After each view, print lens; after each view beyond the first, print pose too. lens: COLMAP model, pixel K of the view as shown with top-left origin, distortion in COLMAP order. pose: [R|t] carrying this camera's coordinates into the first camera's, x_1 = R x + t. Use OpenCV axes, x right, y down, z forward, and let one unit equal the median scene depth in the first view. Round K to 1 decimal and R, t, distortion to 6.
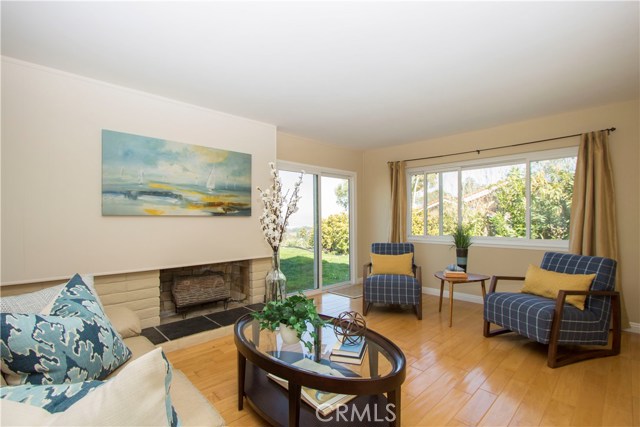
lens RADIAL K [[300.3, 0, 319.8], [0, 300.3, 213.2], [0, 0, 1]] dist [-0.021039, 0.001121]
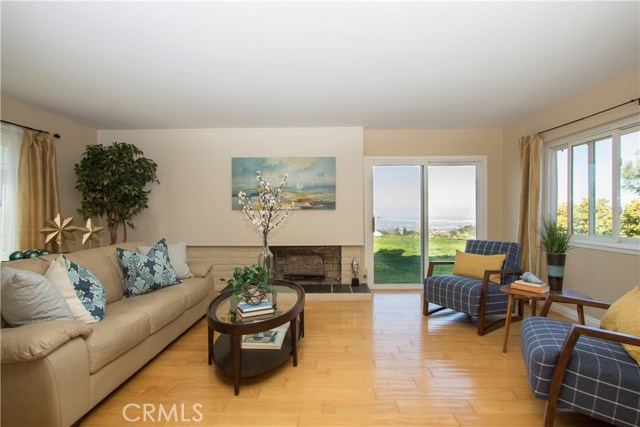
lens RADIAL K [[300.3, 0, 321.4], [0, 300.3, 216.5], [0, 0, 1]] dist [-0.021039, 0.001121]
pose [[0.704357, 0.009028, -0.709789, 0.613981], [0.016765, 0.999429, 0.029349, 0.002725], [0.709648, -0.032572, 0.703803, 0.132629]]
